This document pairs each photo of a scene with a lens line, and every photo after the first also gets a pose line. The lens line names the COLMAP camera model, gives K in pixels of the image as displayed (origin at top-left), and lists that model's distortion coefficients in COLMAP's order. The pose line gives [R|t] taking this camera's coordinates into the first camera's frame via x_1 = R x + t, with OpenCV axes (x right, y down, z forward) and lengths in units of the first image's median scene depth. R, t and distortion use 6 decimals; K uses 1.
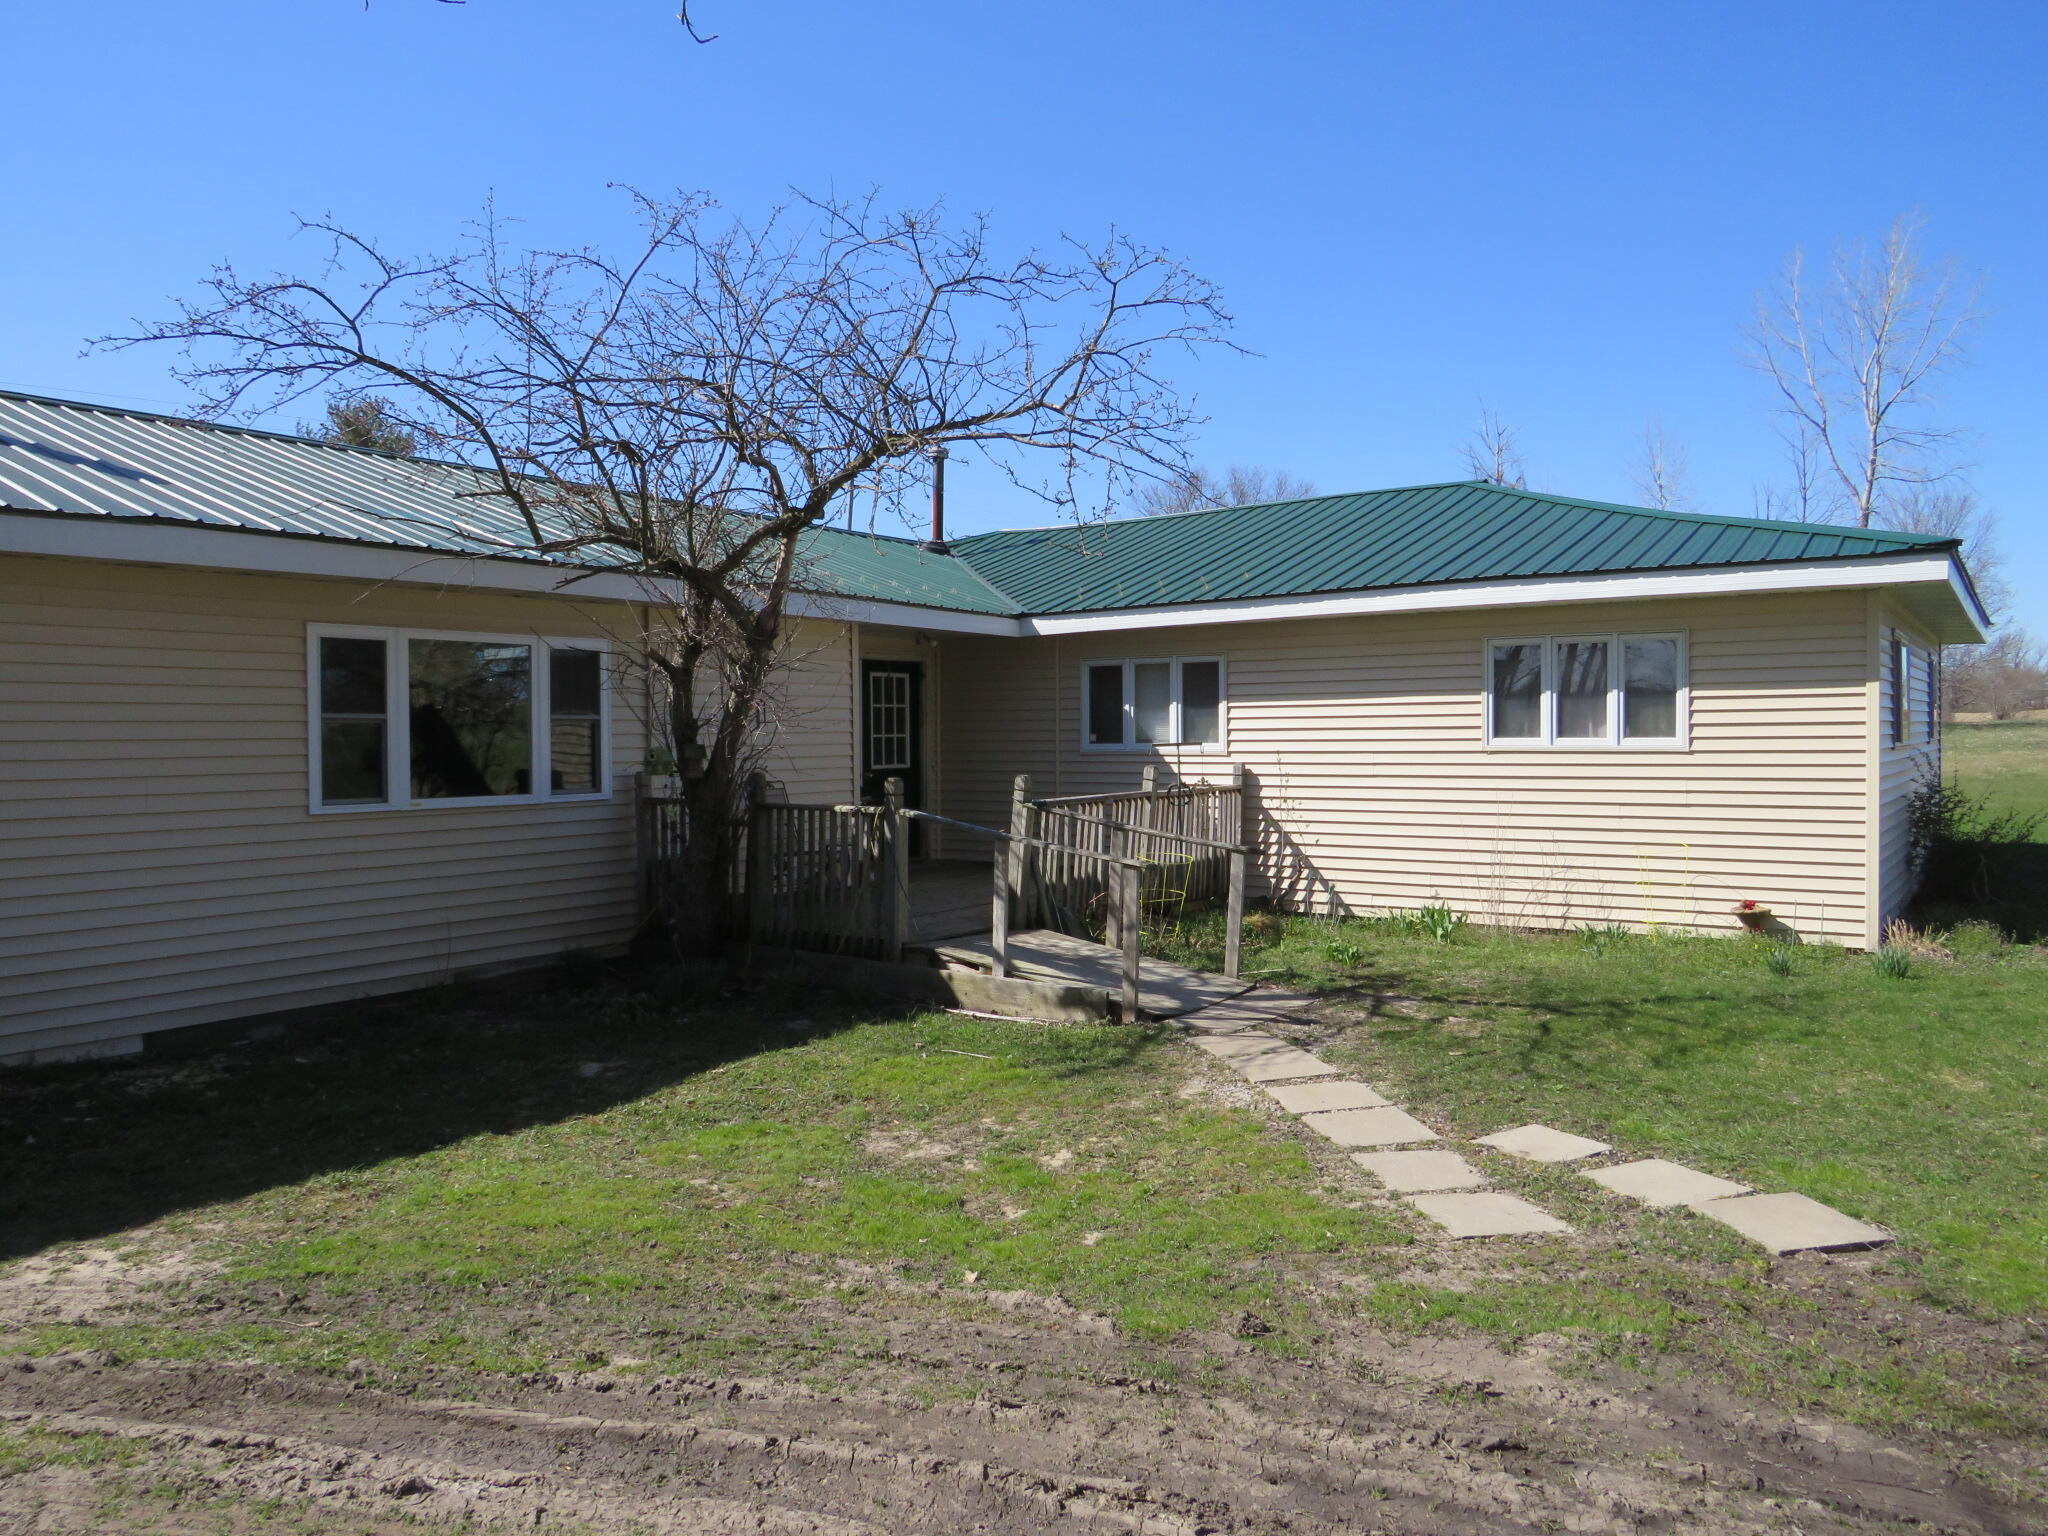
lens RADIAL K [[1469.8, 0, 1024.8], [0, 1469.8, 769.8], [0, 0, 1]] dist [-0.000720, 0.000198]
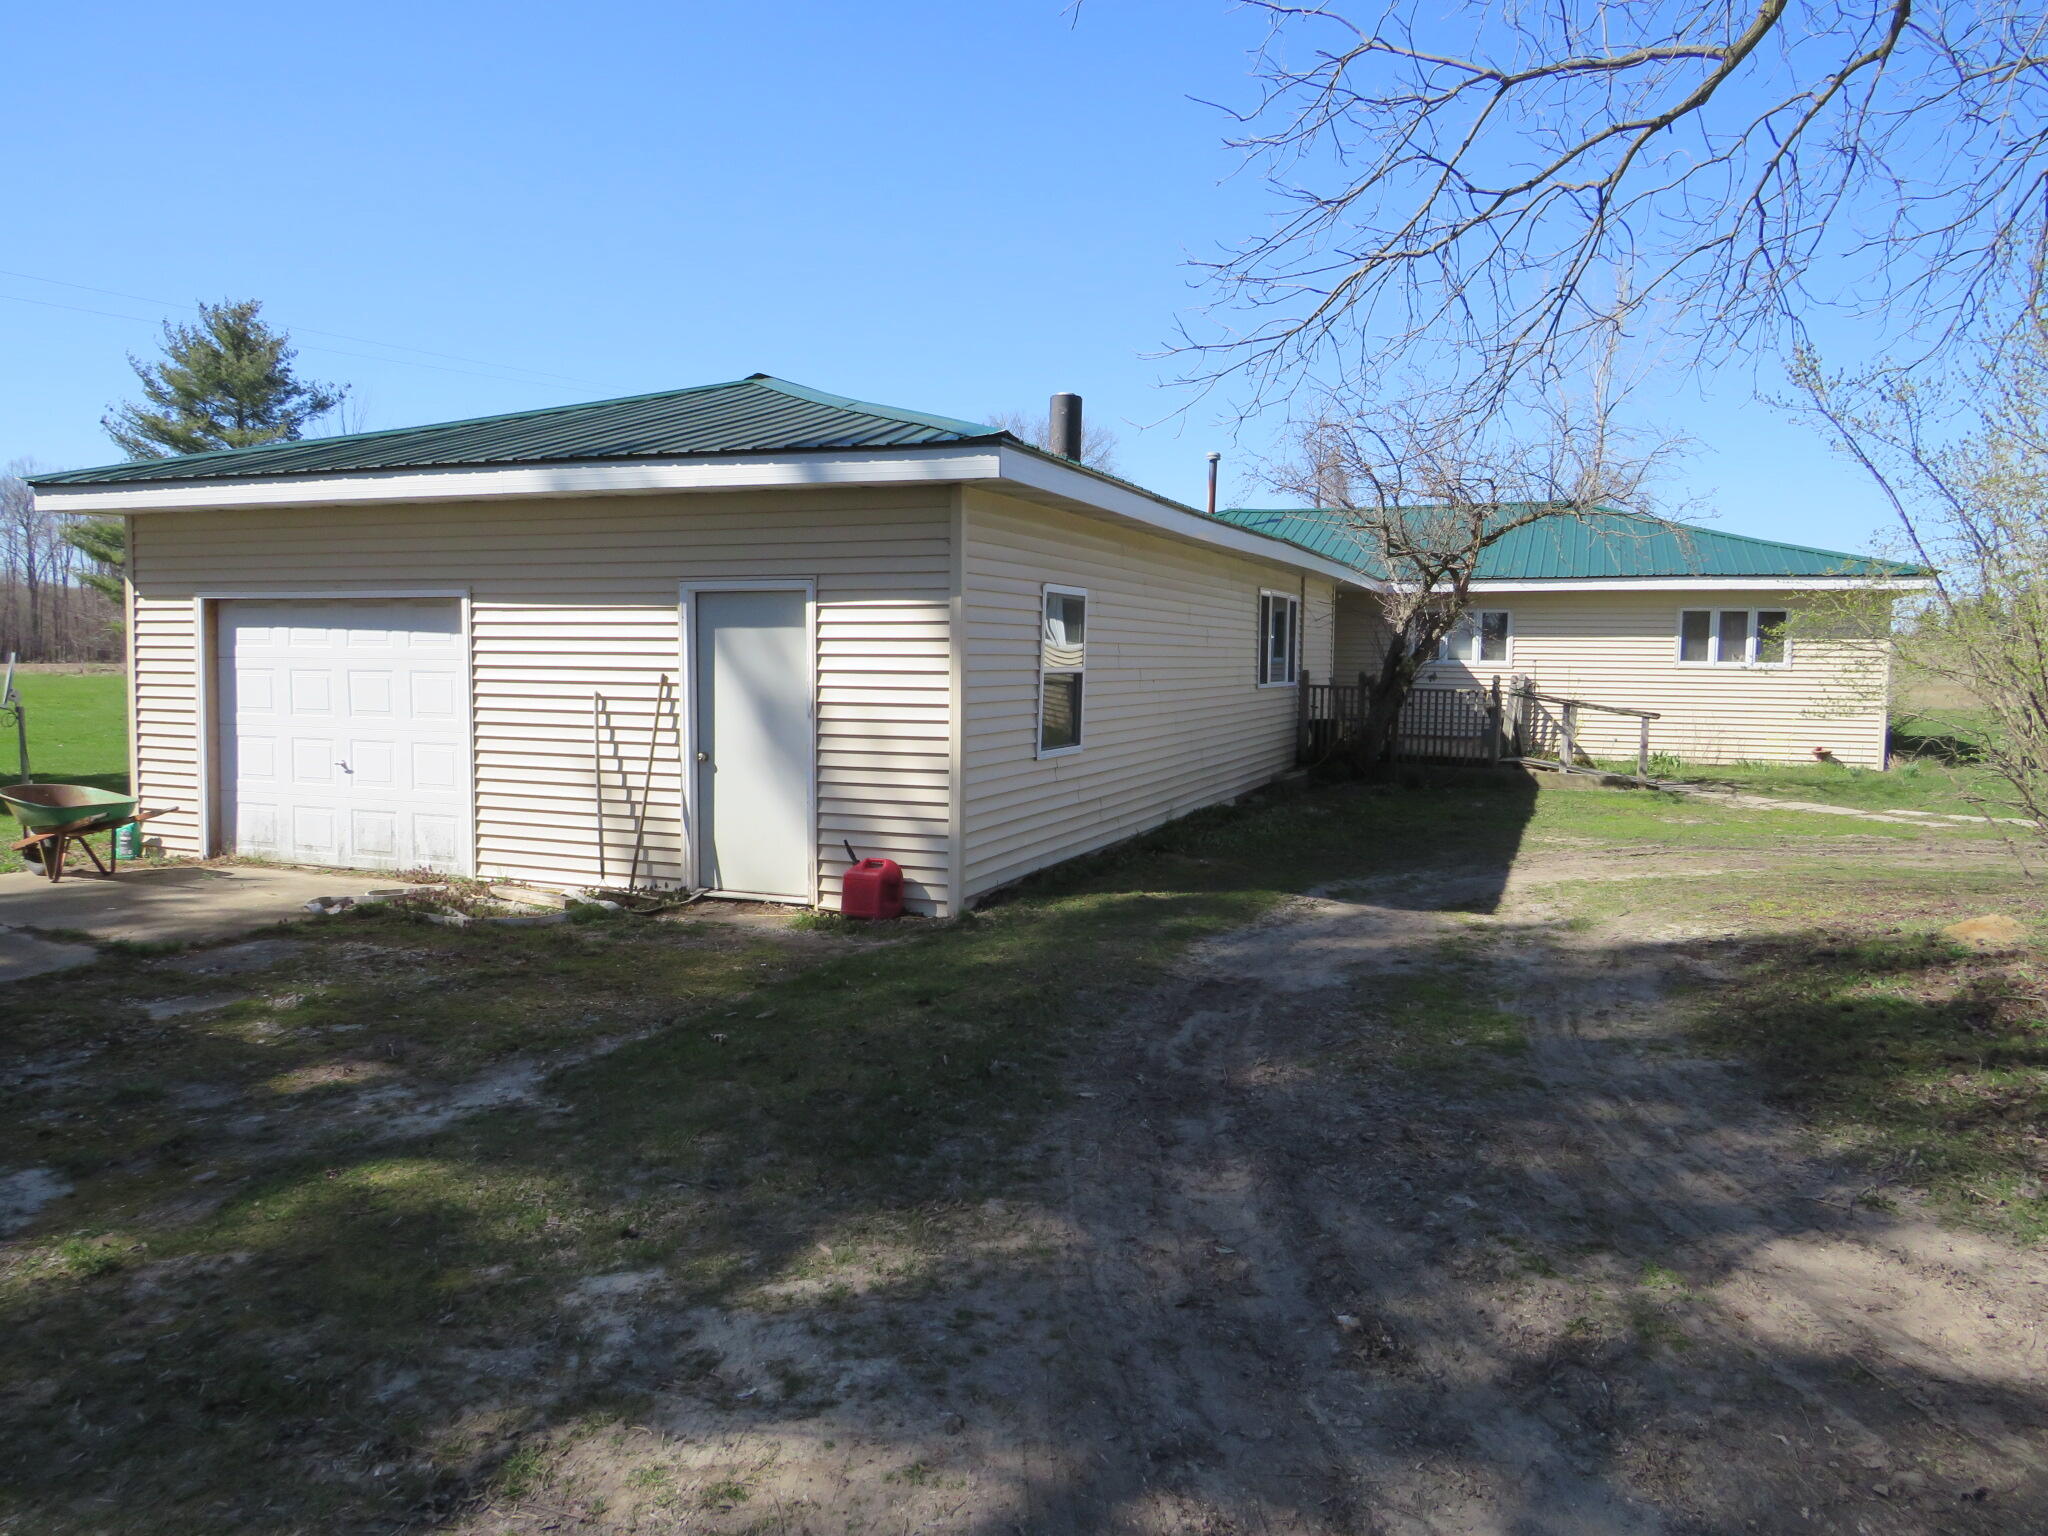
lens RADIAL K [[1469.8, 0, 1022.5], [0, 1469.8, 763.4], [0, 0, 1]] dist [-0.000720, 0.000198]
pose [[0.974766, 0.003884, 0.223197, -0.908594], [-0.015364, 0.998645, 0.049718, 0.028097], [-0.222701, -0.051892, 0.973505, -0.622165]]
